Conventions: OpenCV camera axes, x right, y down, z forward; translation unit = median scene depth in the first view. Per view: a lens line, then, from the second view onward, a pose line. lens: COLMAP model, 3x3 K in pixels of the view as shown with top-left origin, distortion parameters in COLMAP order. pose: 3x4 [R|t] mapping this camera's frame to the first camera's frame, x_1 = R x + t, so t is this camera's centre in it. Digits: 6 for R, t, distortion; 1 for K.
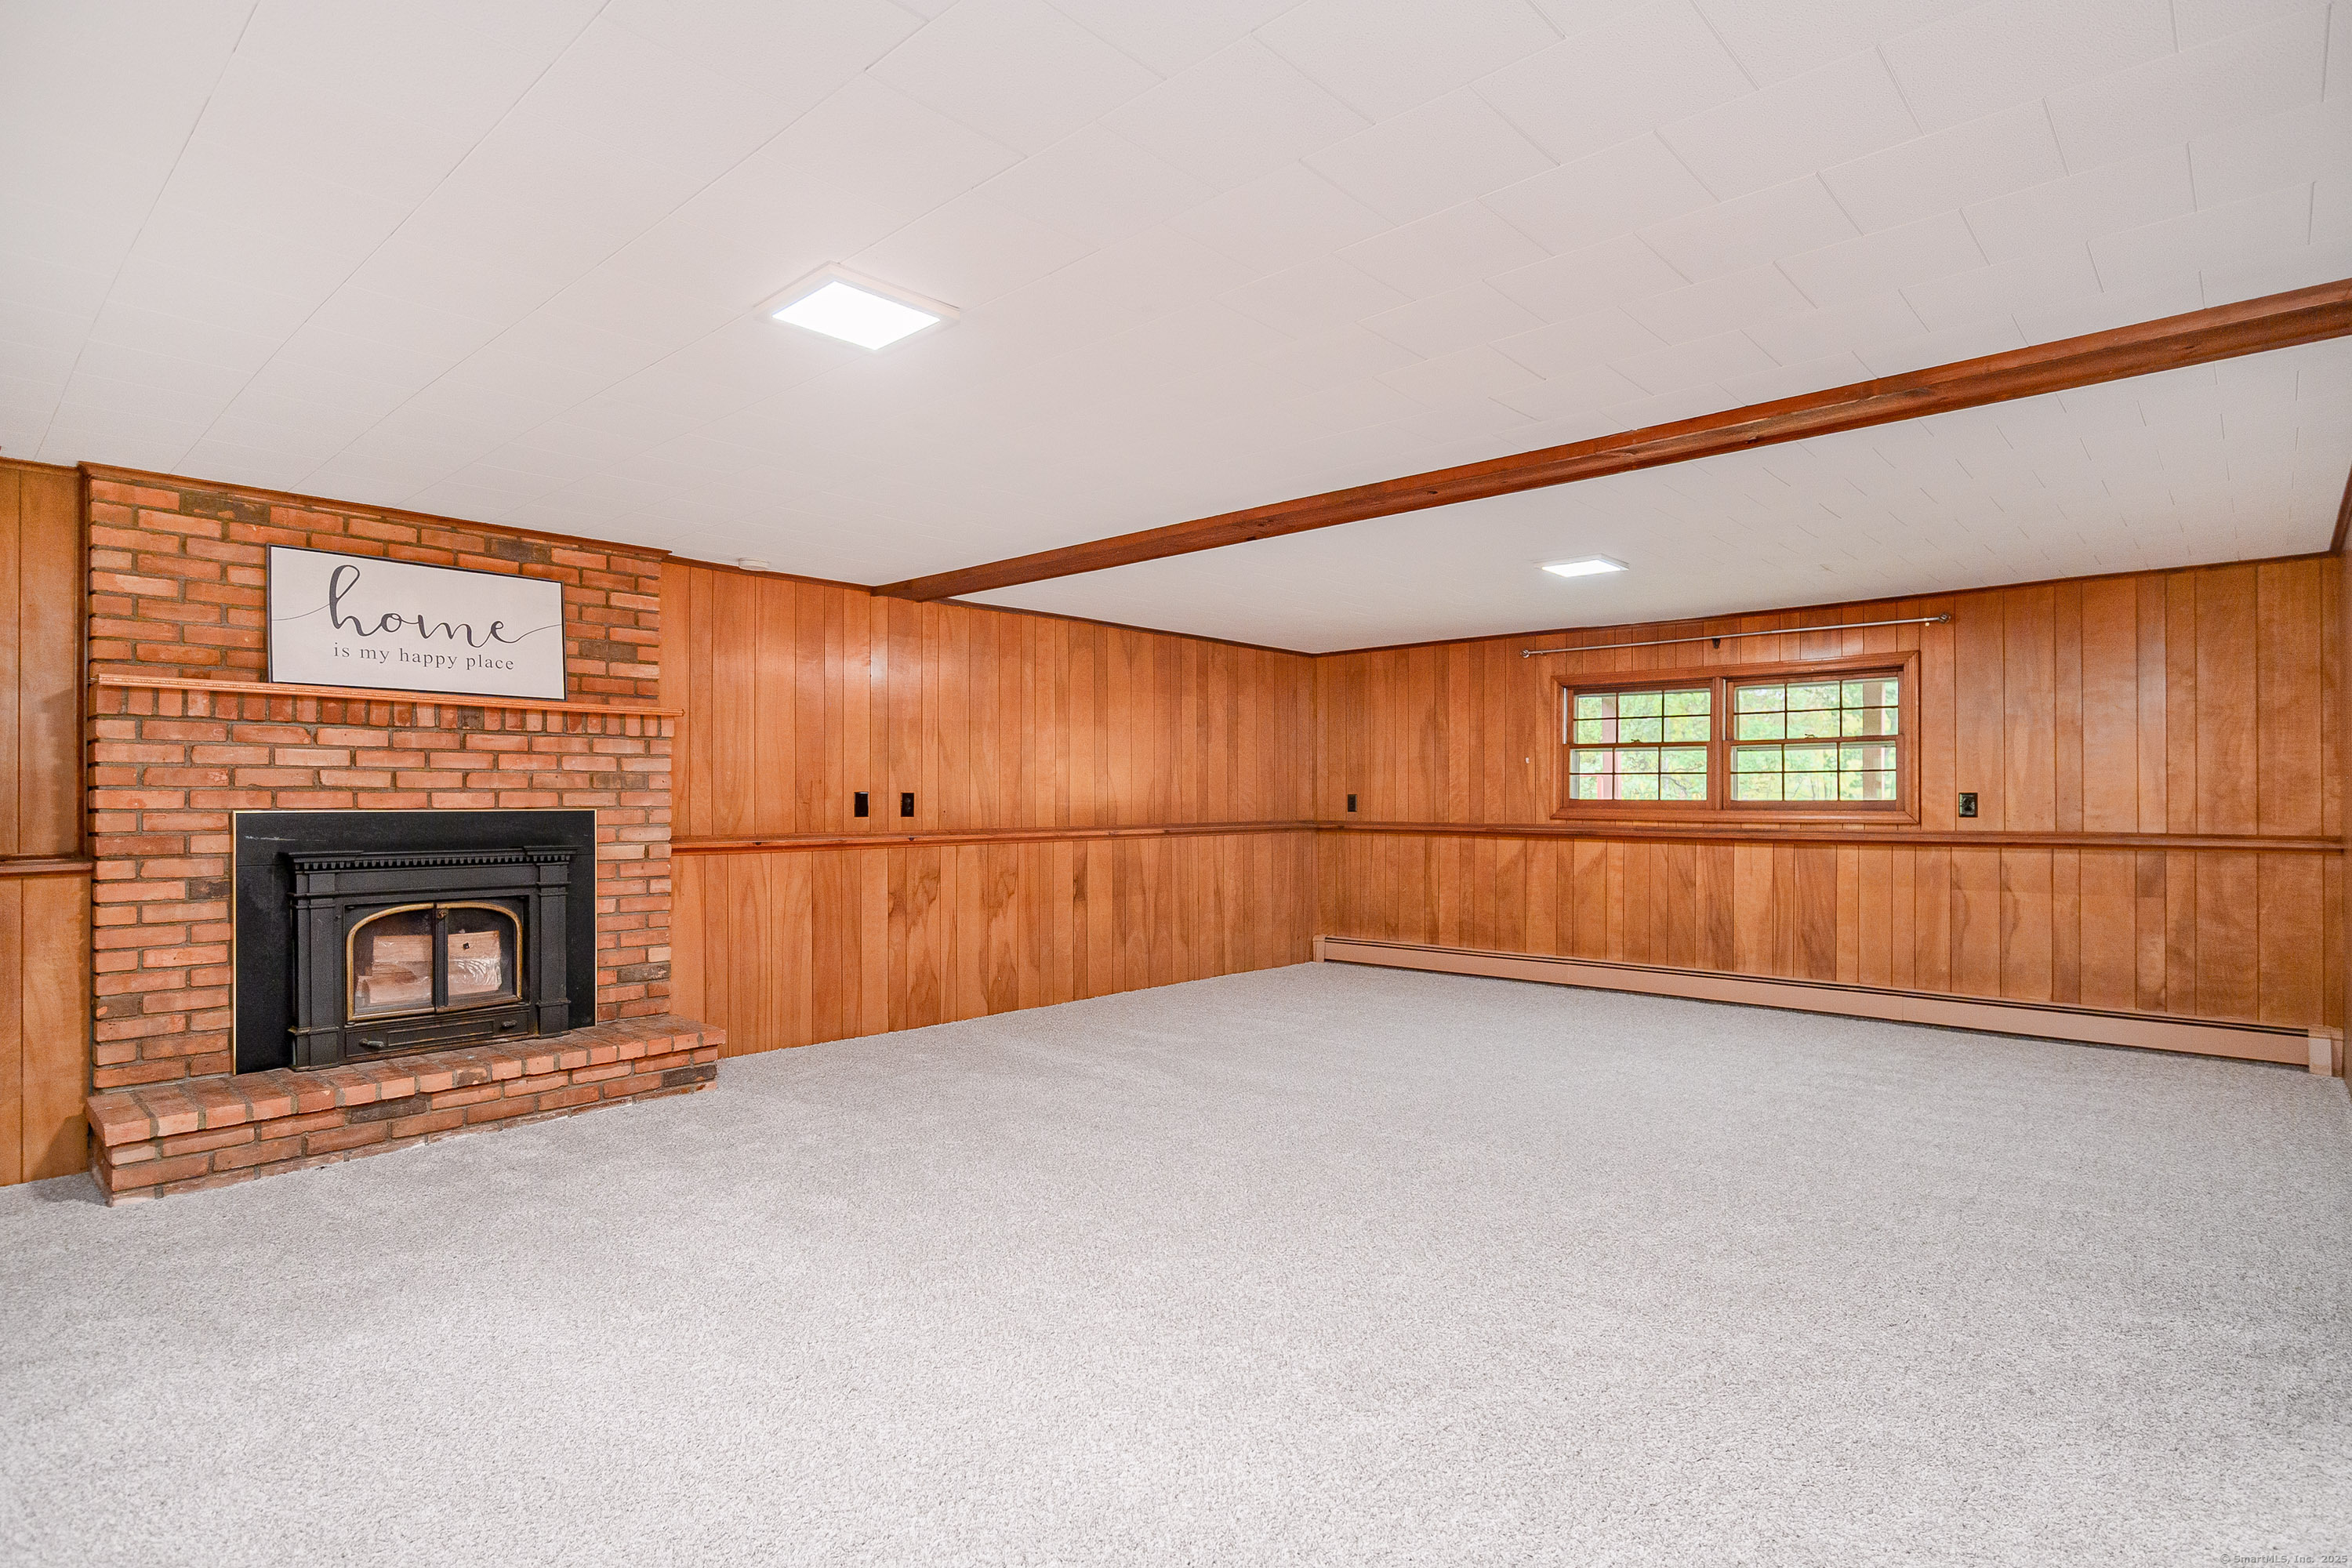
lens RADIAL K [[1189.8, 0, 1178.8], [0, 1189.8, 791.4], [0, 0, 1]] dist [0.002994, 0.000563]
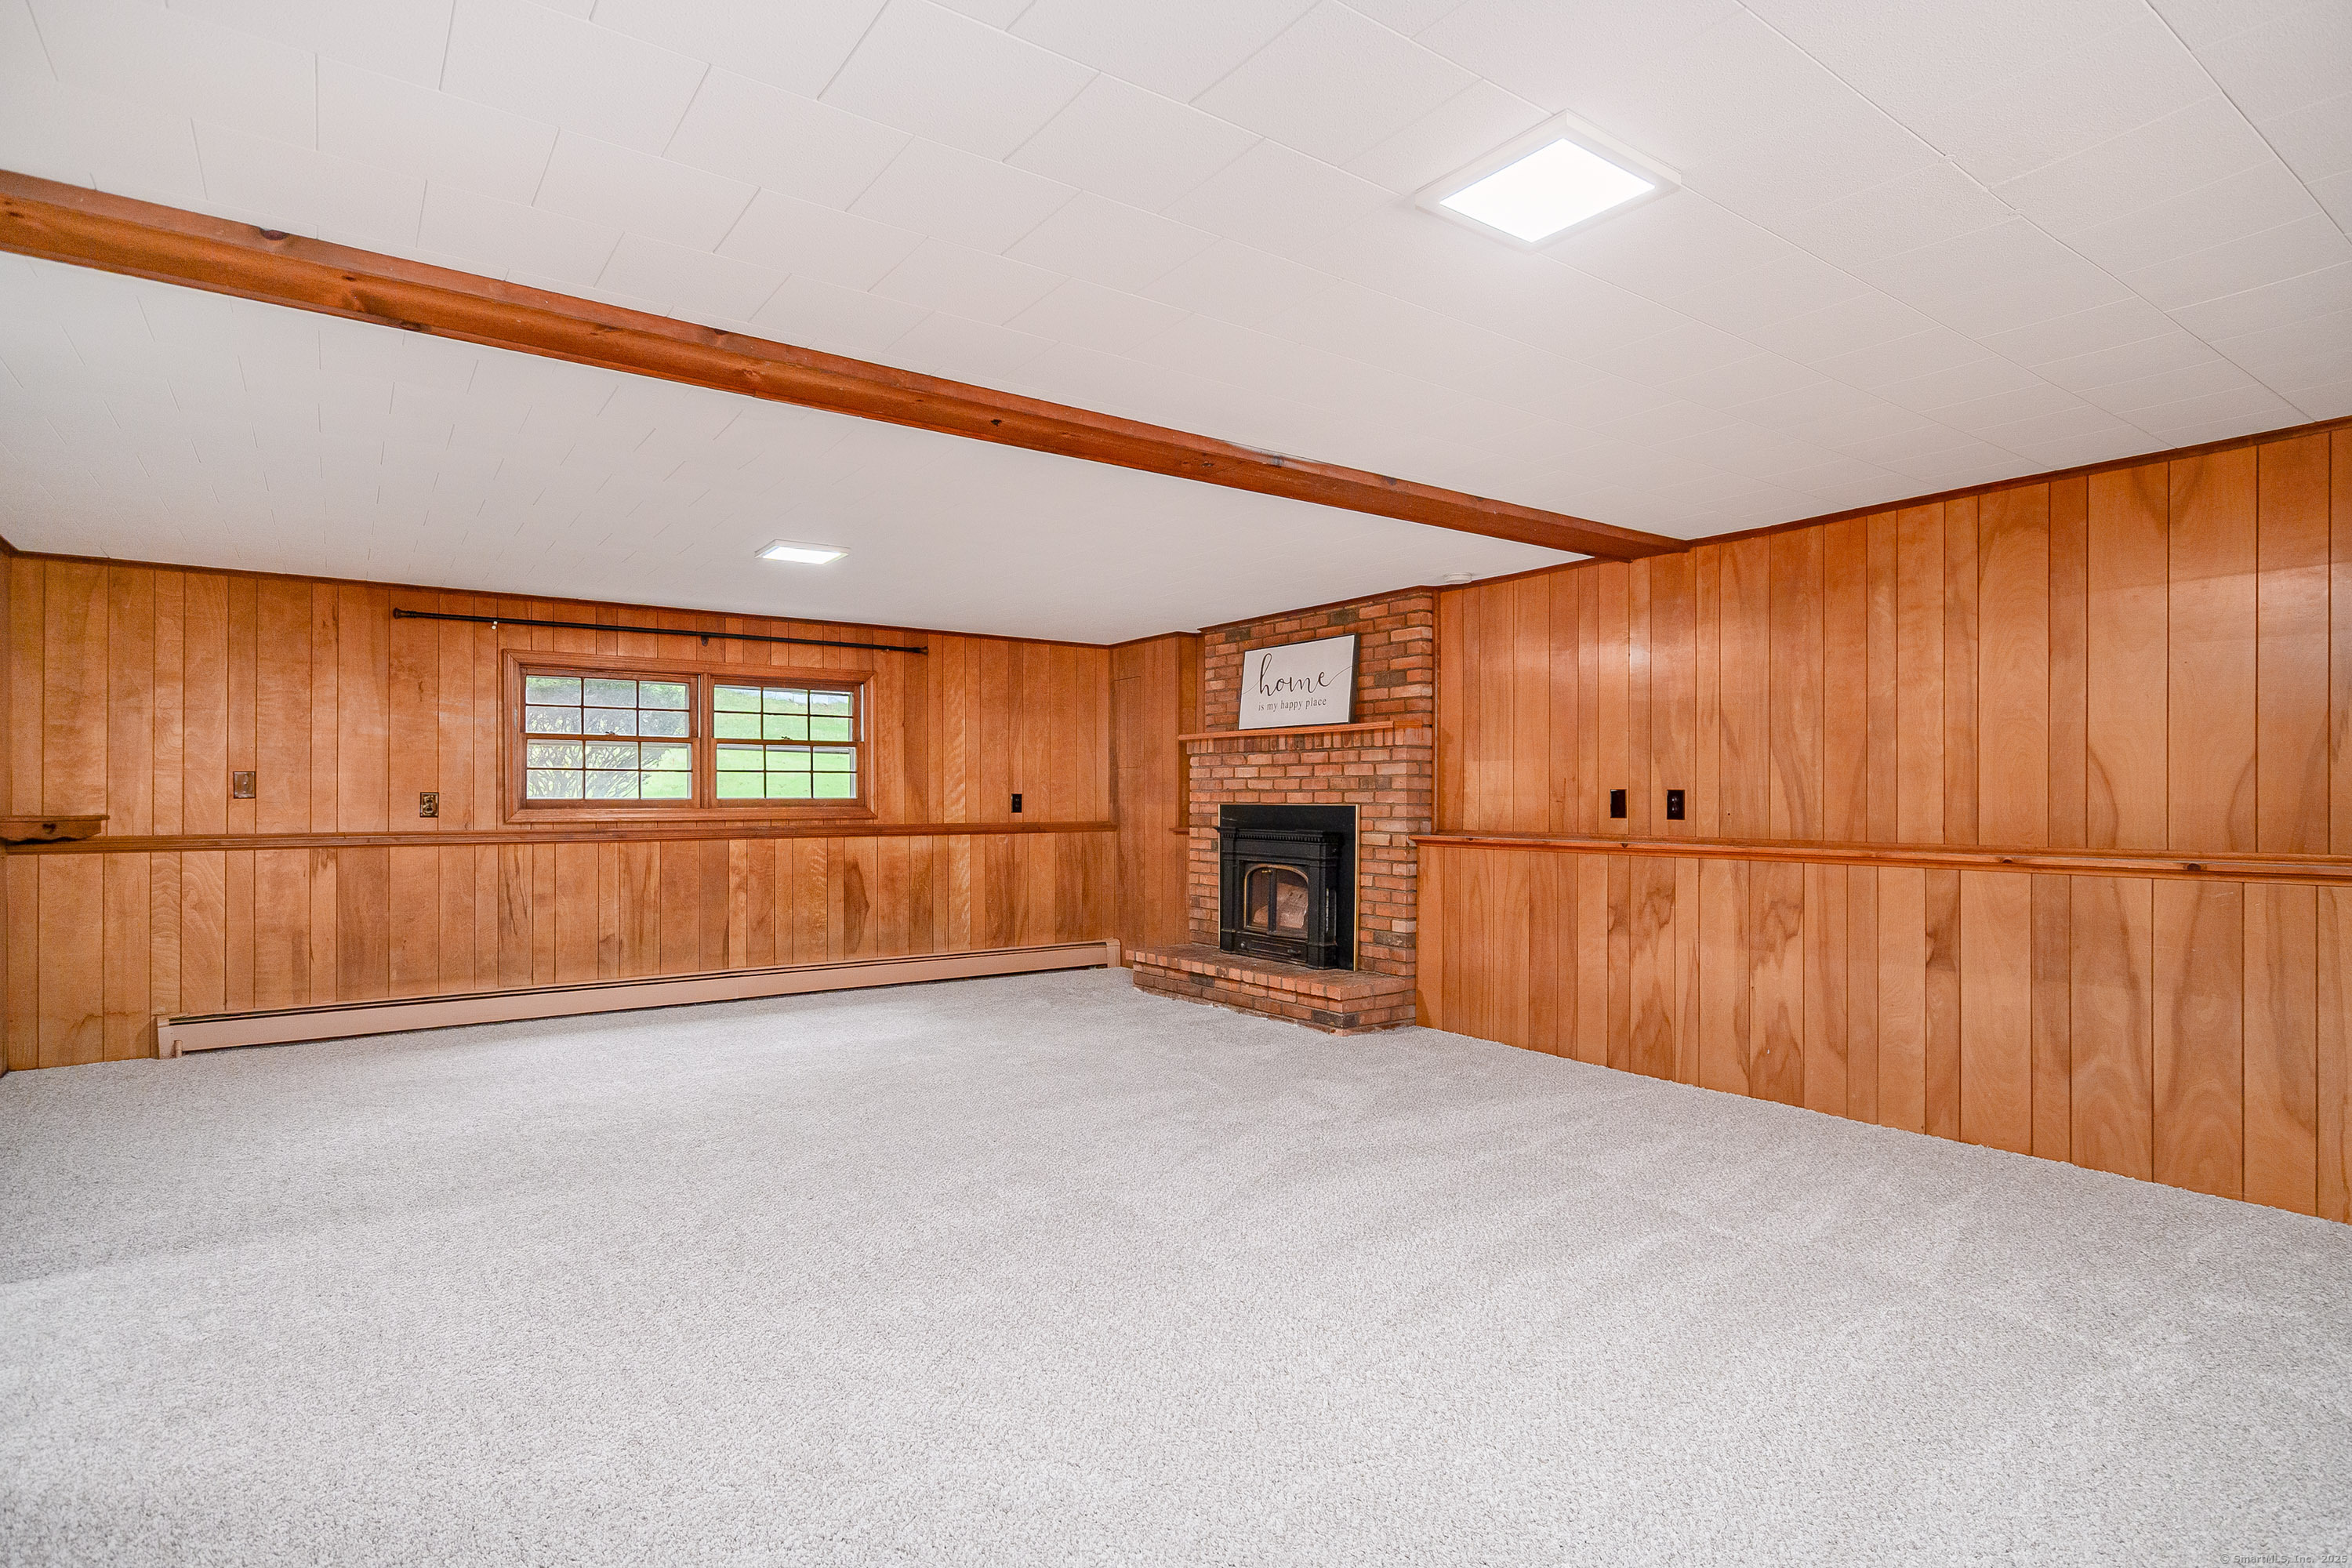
lens RADIAL K [[1194.9, 0, 1182.9], [0, 1194.9, 798.7], [0, 0, 1]] dist [0.002062, 0.001100]
pose [[-0.200223, 0.006304, -0.979730, 0.911679], [0.009087, 0.999948, 0.004577, 0.000509], [0.979708, -0.007987, -0.200270, 1.187253]]
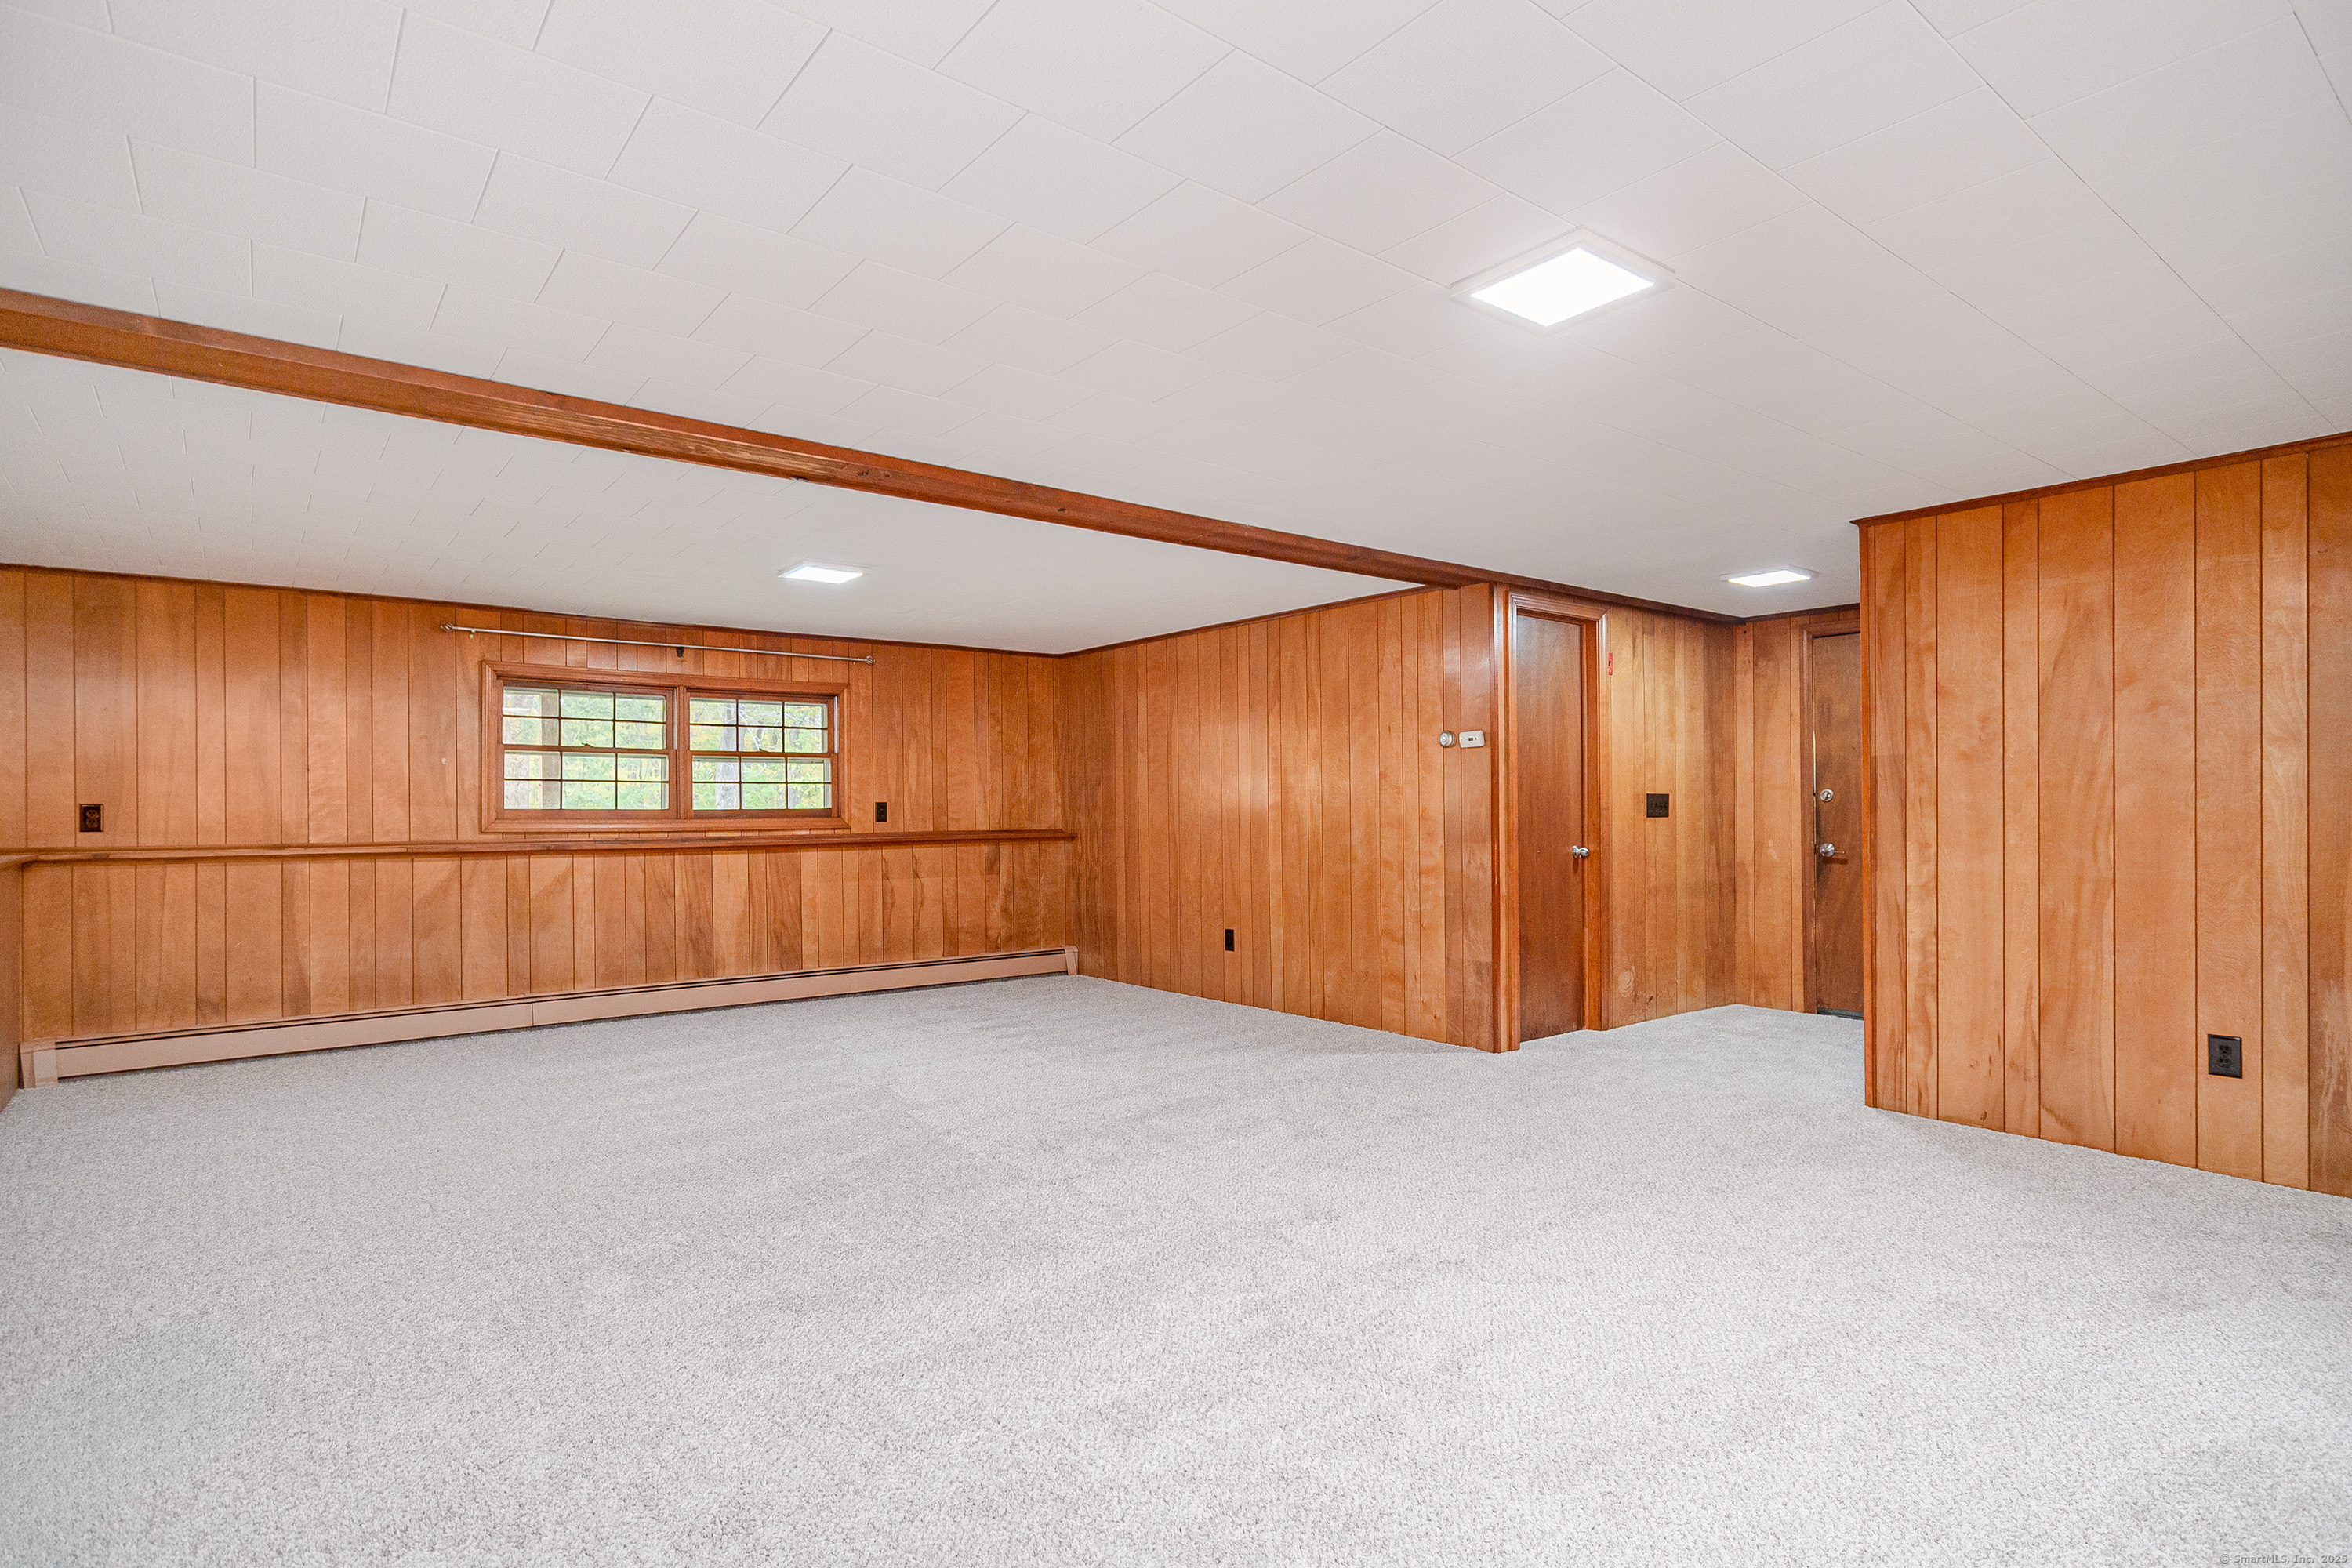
lens RADIAL K [[1189.8, 0, 1178.8], [0, 1189.8, 791.4], [0, 0, 1]] dist [0.002994, 0.000563]
pose [[0.170250, 0.010527, 0.985345, -0.380895], [-0.001981, 0.999945, -0.010340, 0.001451], [-0.985399, -0.000191, 0.170261, 0.350041]]
